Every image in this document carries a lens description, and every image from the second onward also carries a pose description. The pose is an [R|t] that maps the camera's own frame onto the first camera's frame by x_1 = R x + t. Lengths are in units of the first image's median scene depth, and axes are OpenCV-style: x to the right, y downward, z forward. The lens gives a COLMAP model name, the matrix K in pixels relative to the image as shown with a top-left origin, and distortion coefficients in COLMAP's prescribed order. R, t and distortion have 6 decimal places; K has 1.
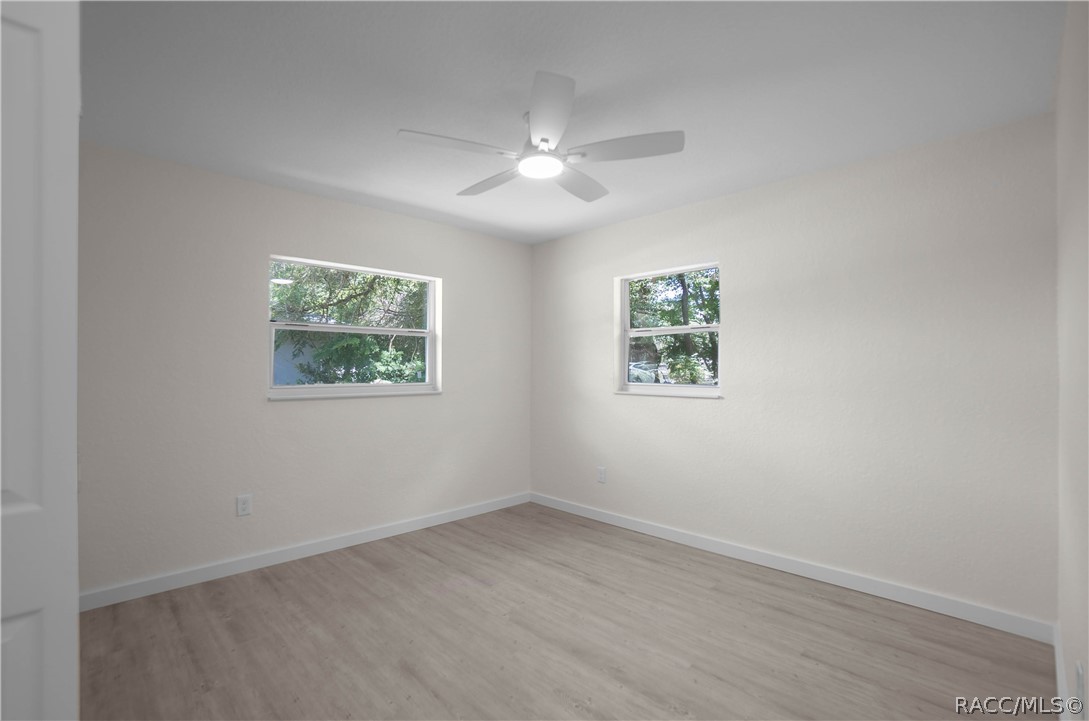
lens RADIAL K [[484.7, 0, 542.2], [0, 484.7, 366.0], [0, 0, 1]] dist [-0.059535, 0.023255]
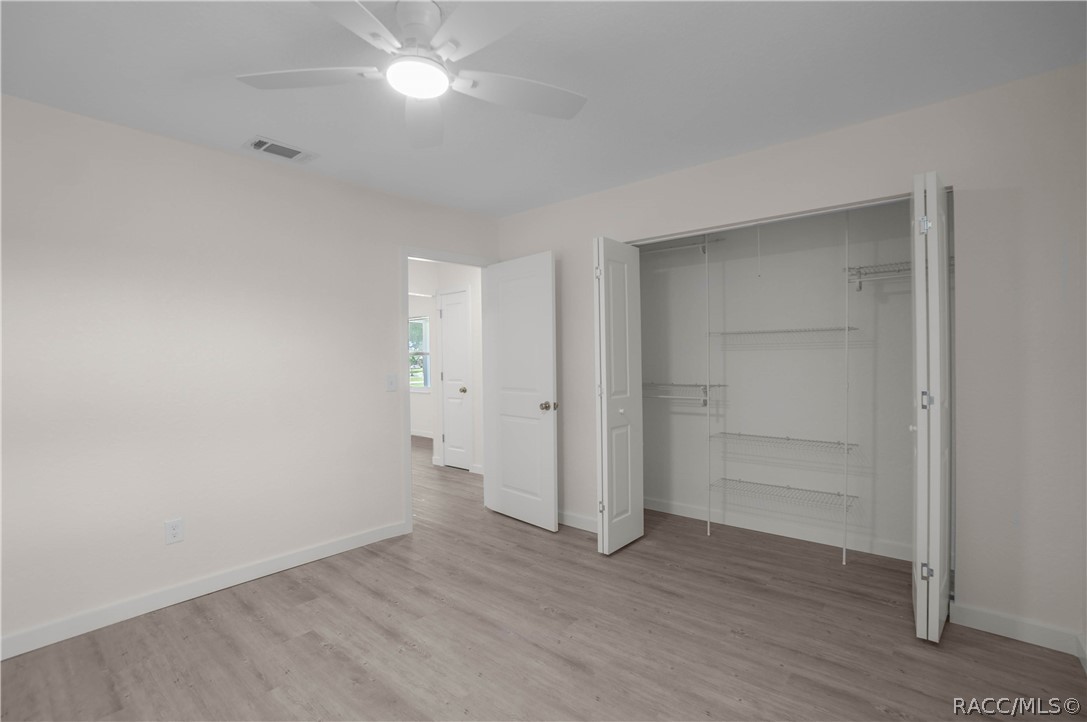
lens RADIAL K [[483.8, 0, 541.3], [0, 483.8, 366.5], [0, 0, 1]] dist [-0.059535, 0.023255]
pose [[-0.995651, 0.020380, -0.090903, -0.132664], [0.019724, 0.999773, 0.008104, 0.014642], [0.091048, 0.006275, -0.995827, 1.947618]]
